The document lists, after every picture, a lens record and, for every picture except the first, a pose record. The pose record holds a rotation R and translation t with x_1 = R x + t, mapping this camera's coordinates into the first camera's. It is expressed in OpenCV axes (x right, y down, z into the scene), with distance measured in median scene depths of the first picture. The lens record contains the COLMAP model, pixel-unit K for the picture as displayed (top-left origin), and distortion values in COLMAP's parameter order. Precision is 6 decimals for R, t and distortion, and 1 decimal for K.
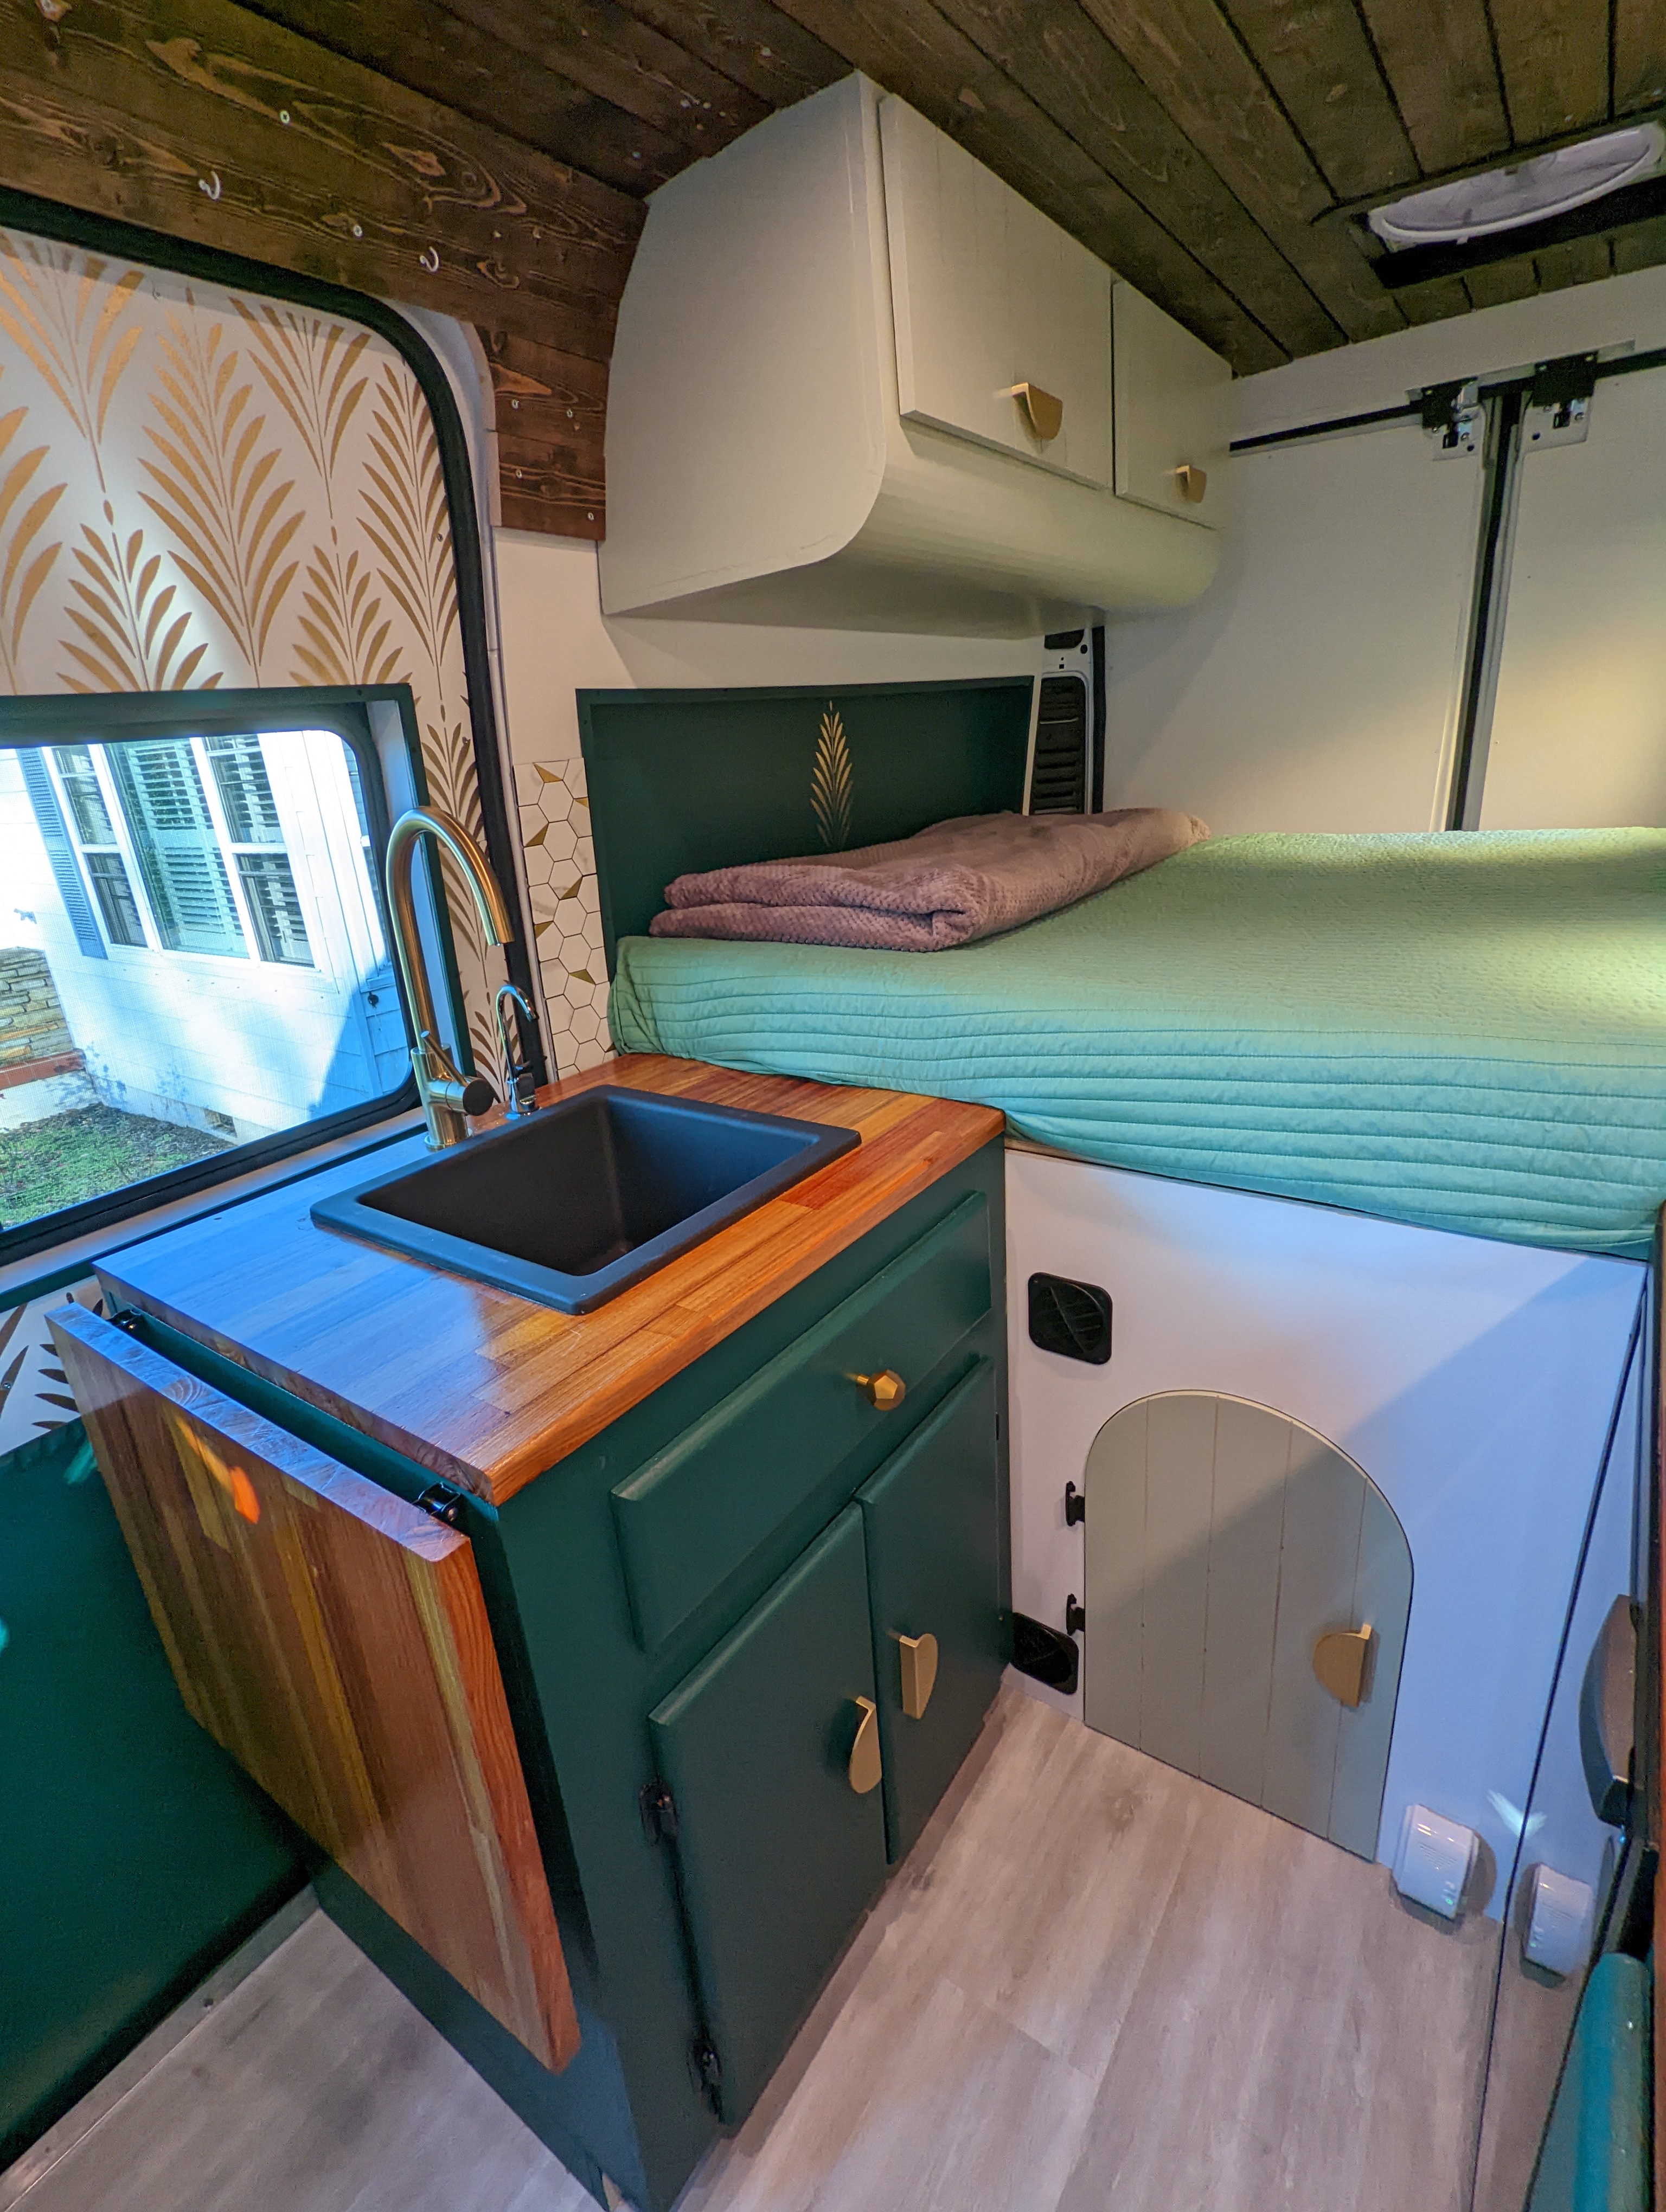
lens RADIAL K [[1048.9, 0, 834.9], [0, 1048.9, 1114.3], [0, 0, 1]] dist [-0.000928, 0.000842]
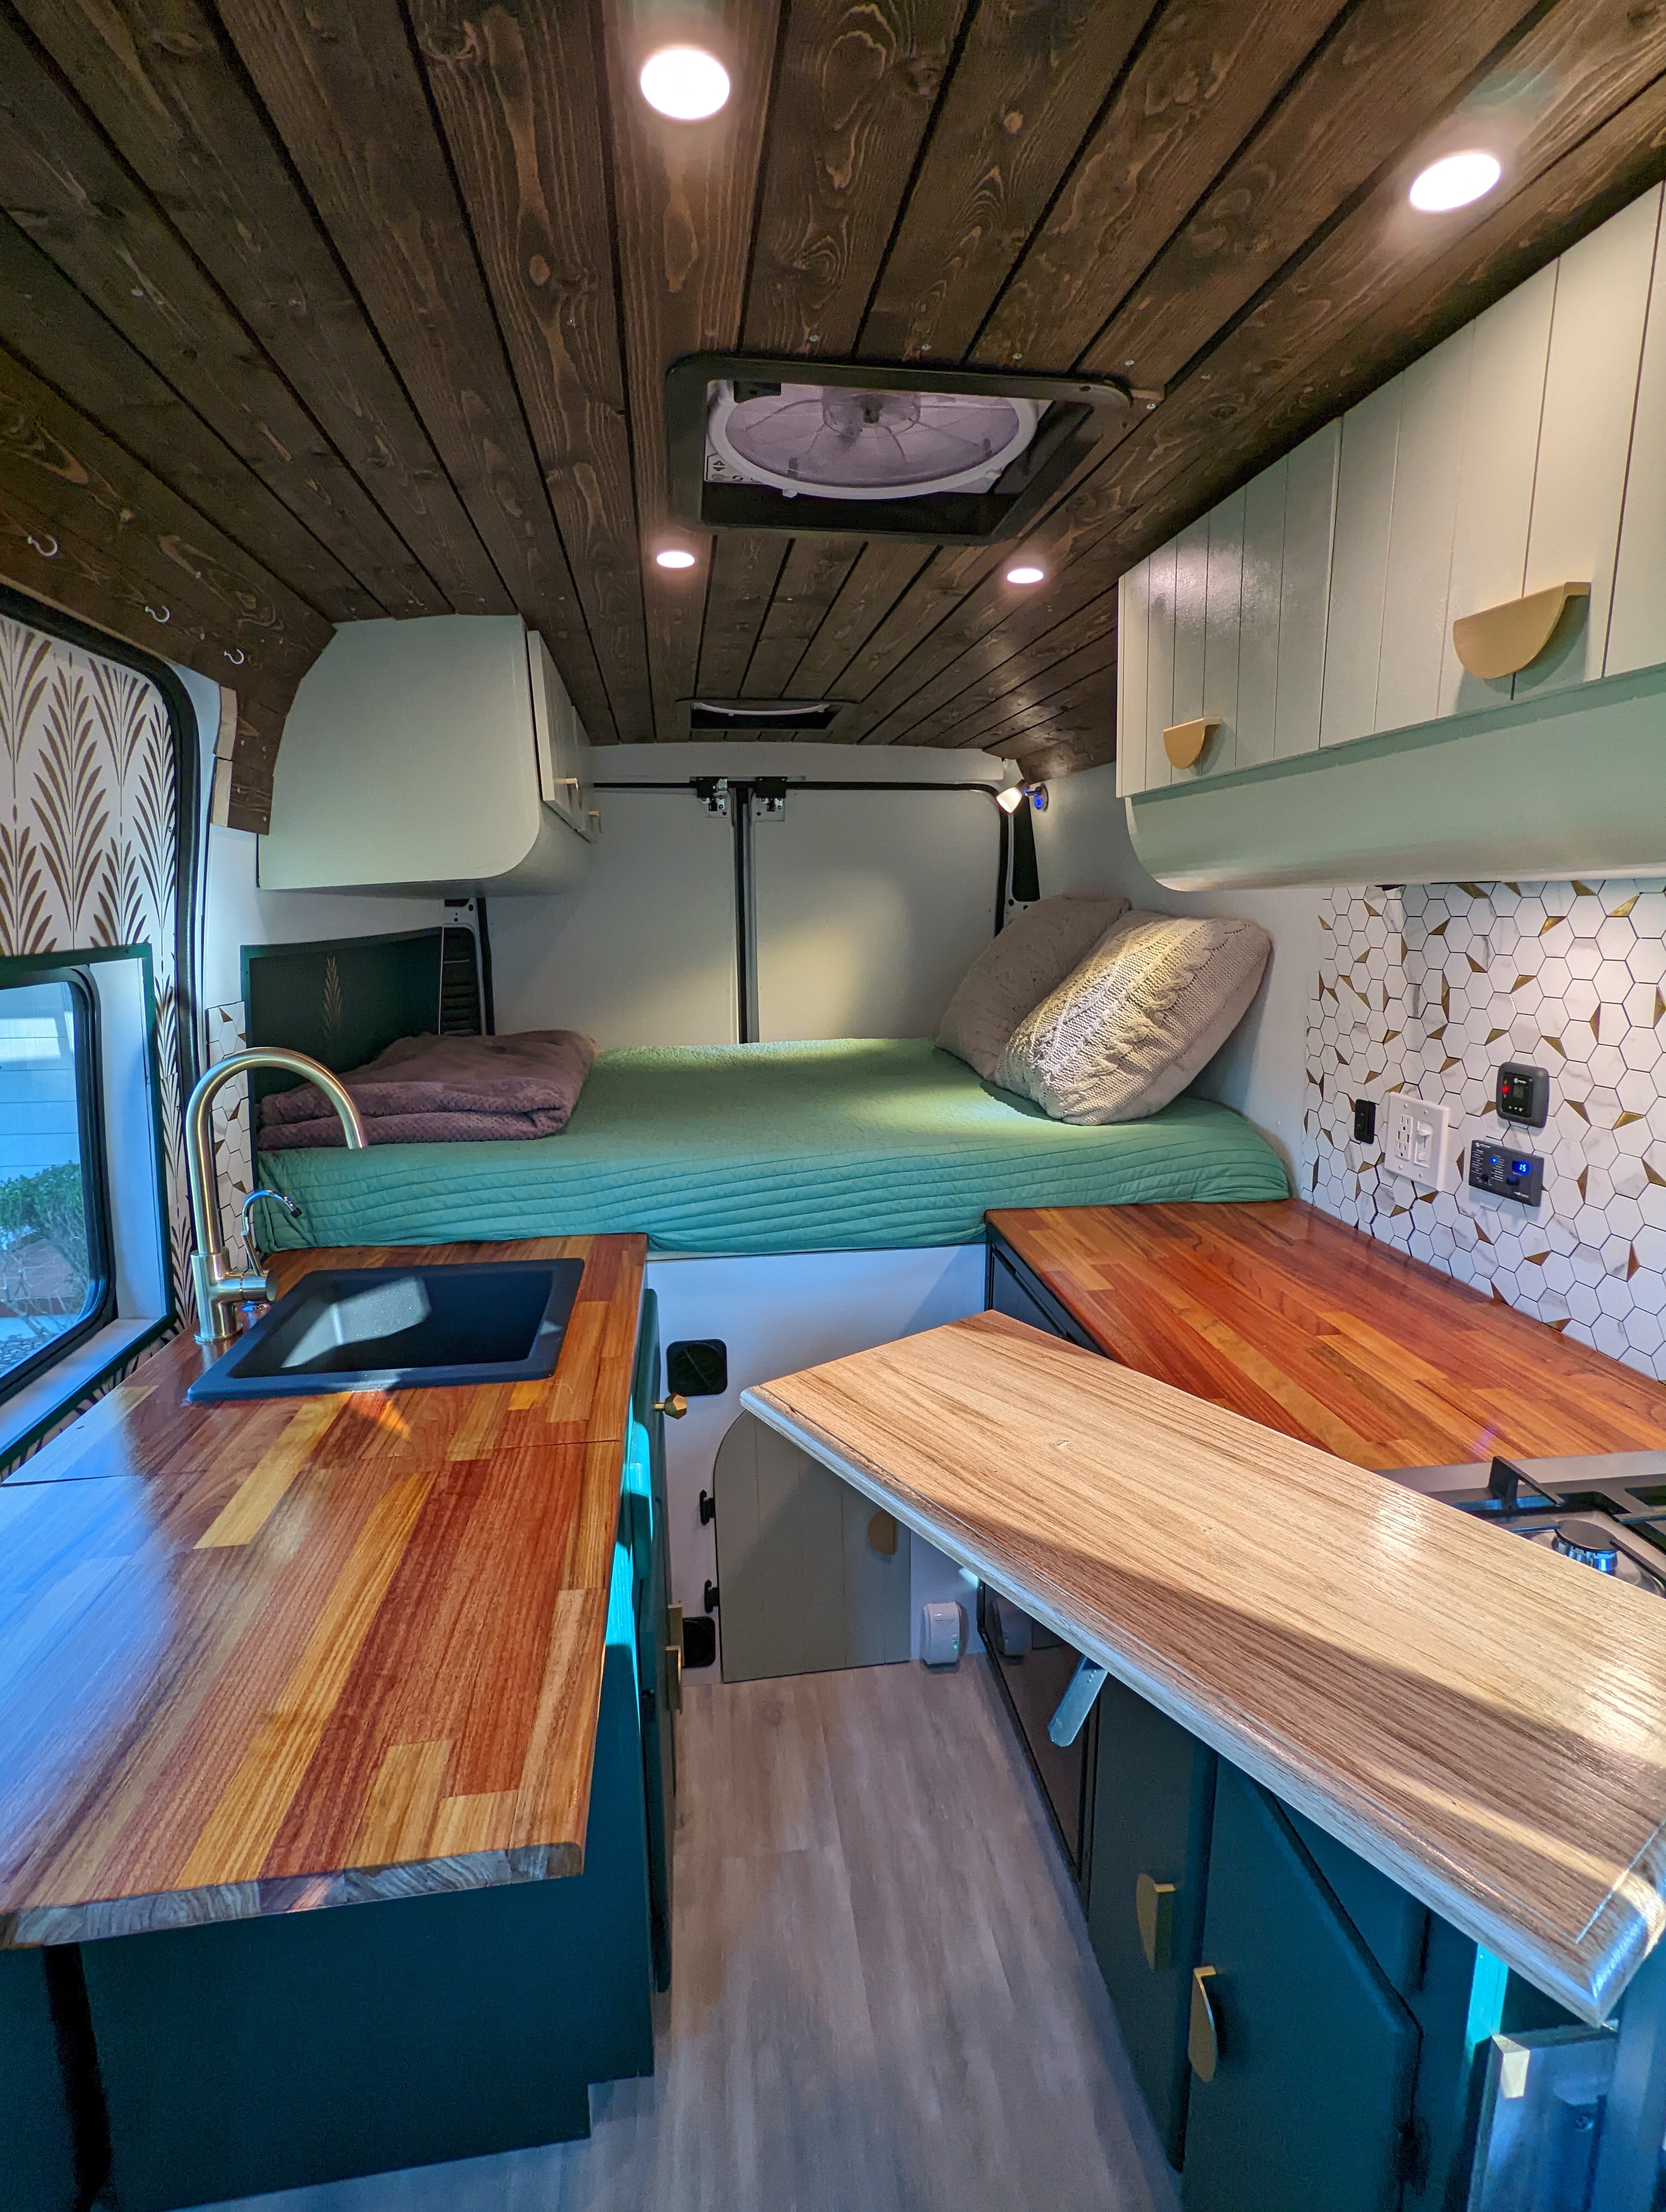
lens RADIAL K [[1048.9, 0, 834.9], [0, 1048.9, 1115.2], [0, 0, 1]] dist [-0.000928, 0.000842]
pose [[0.731462, -0.067719, 0.678512, -0.588854], [0.194690, 0.974376, -0.112635, 0.048000], [-0.653498, 0.214487, 0.725903, -0.271819]]
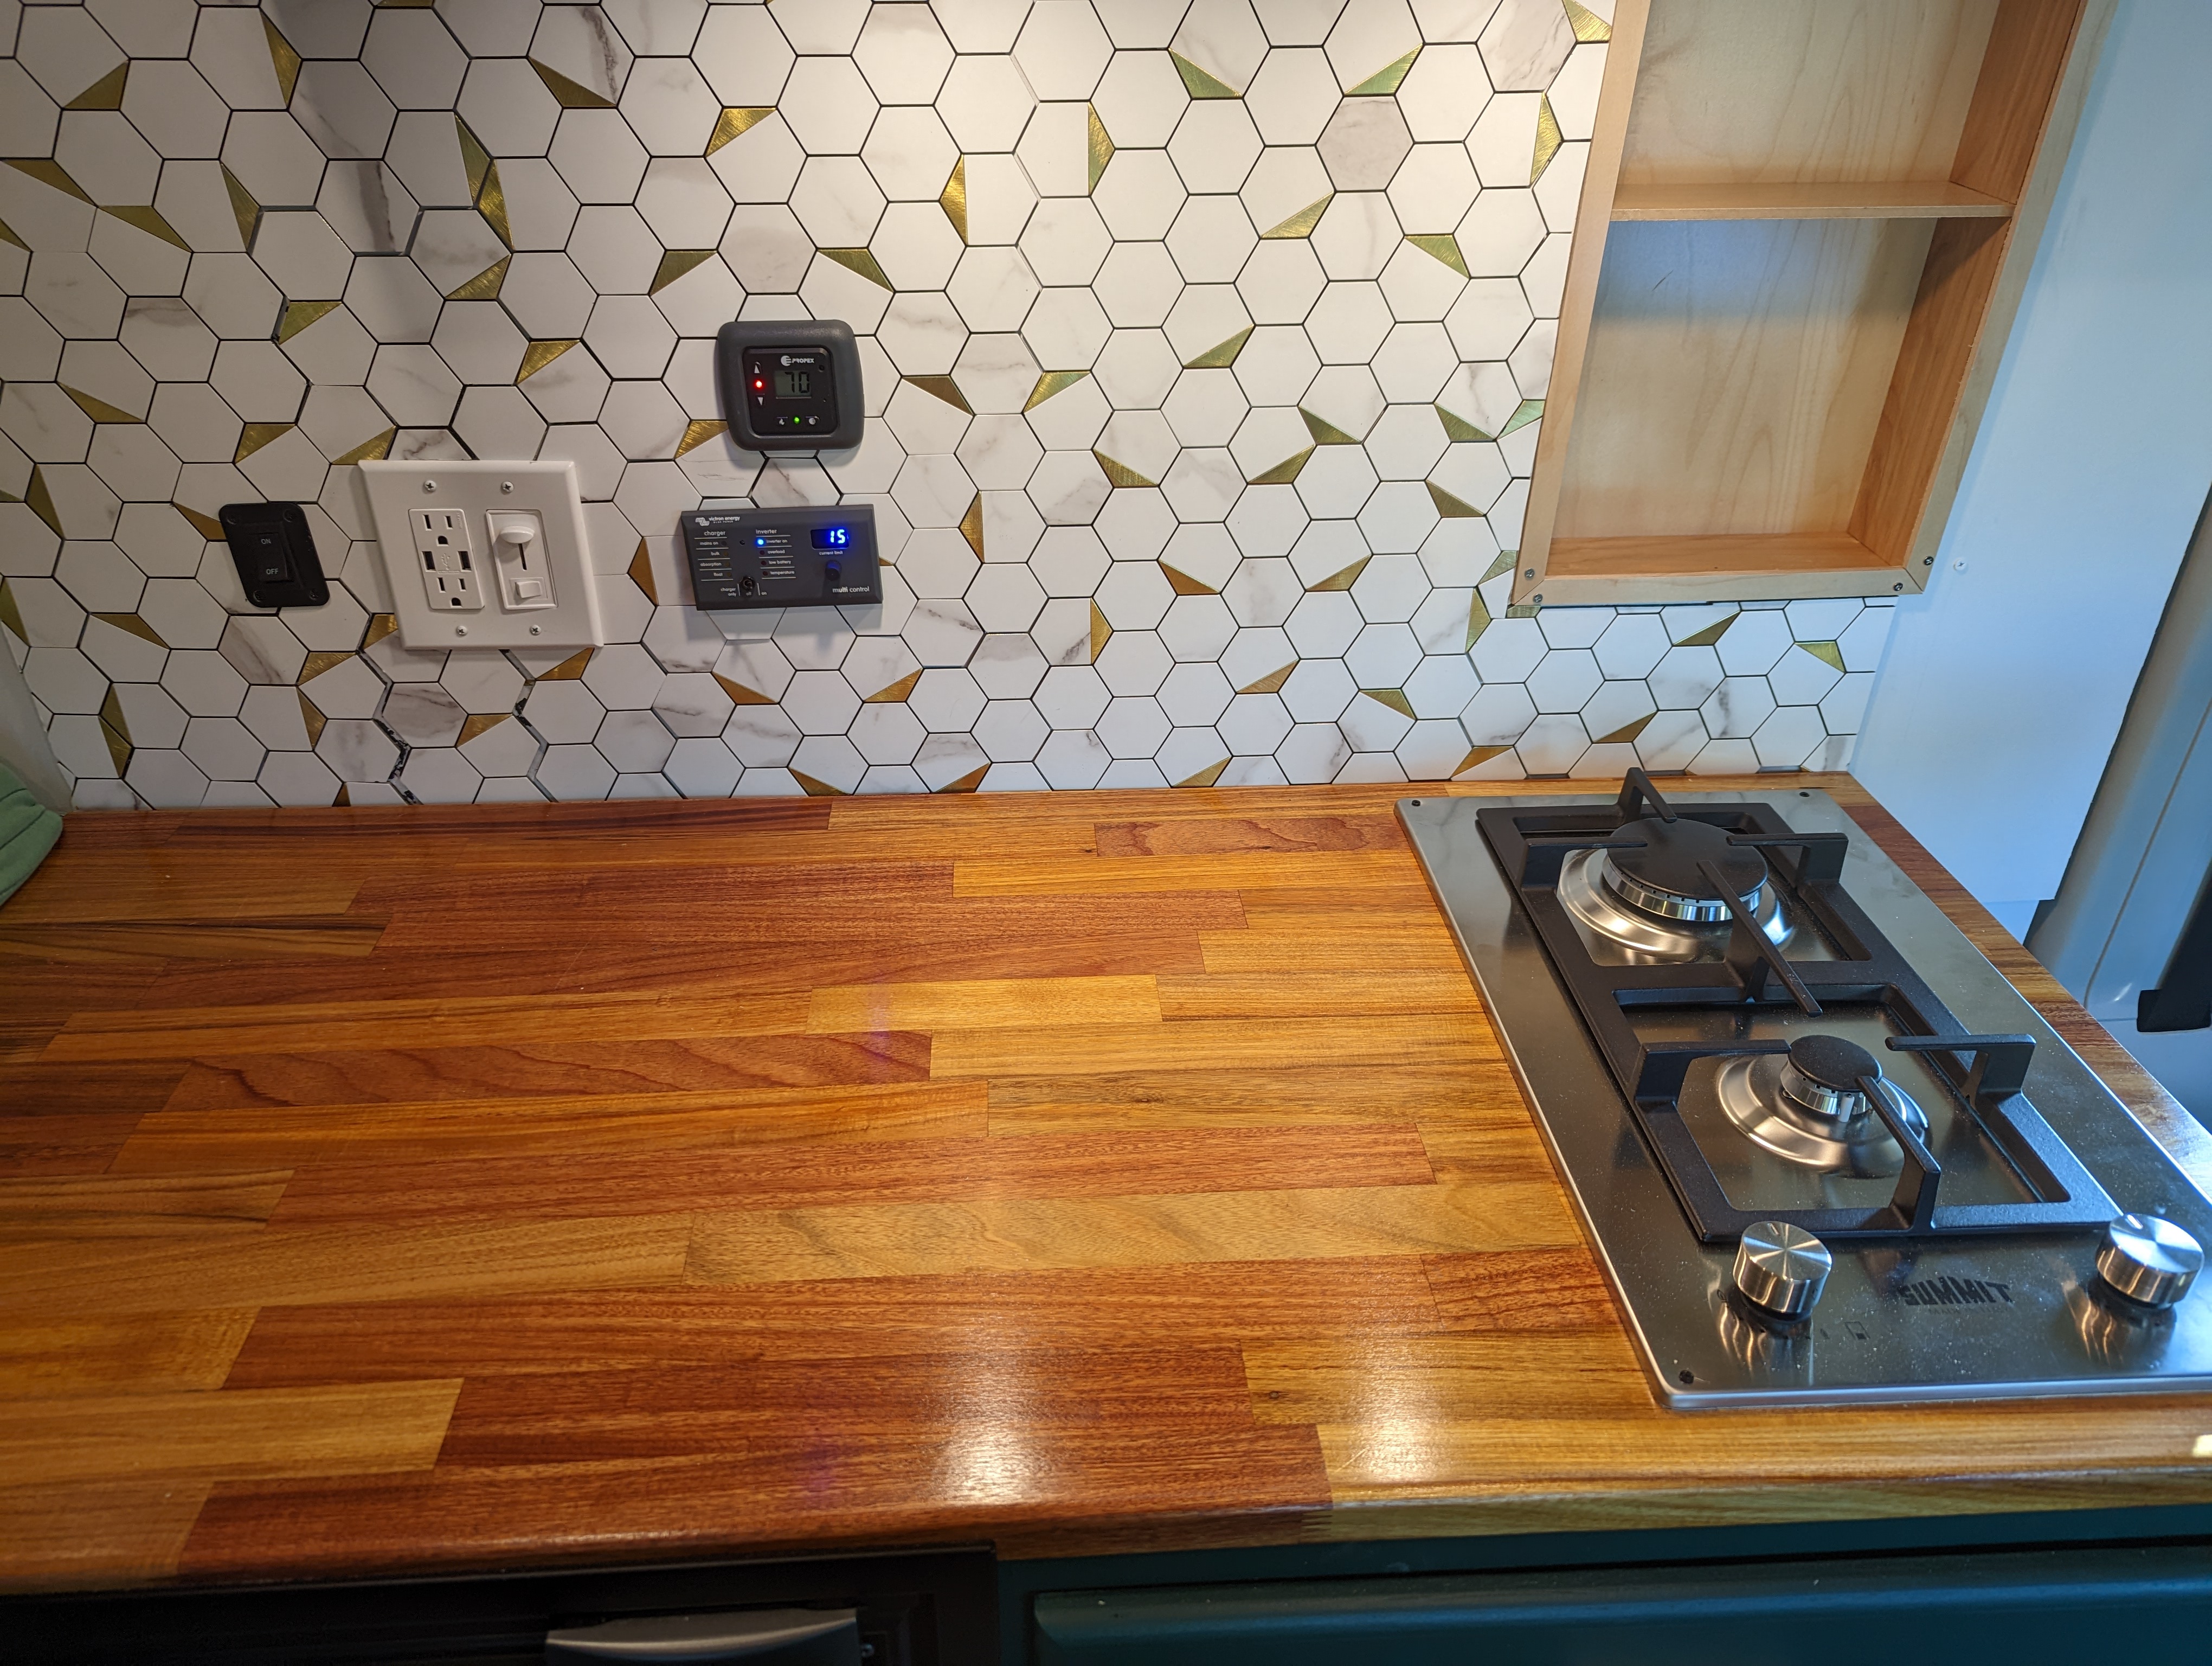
lens RADIAL K [[1565.8, 0, 1094.0], [0, 1565.8, 841.2], [0, 0, 1]] dist [0.052740, -0.040220]
pose [[-0.635617, -0.335435, 0.695324, -0.036678], [0.309954, 0.714010, 0.627788, -0.223095], [-0.707050, 0.614551, -0.349868, 0.325128]]
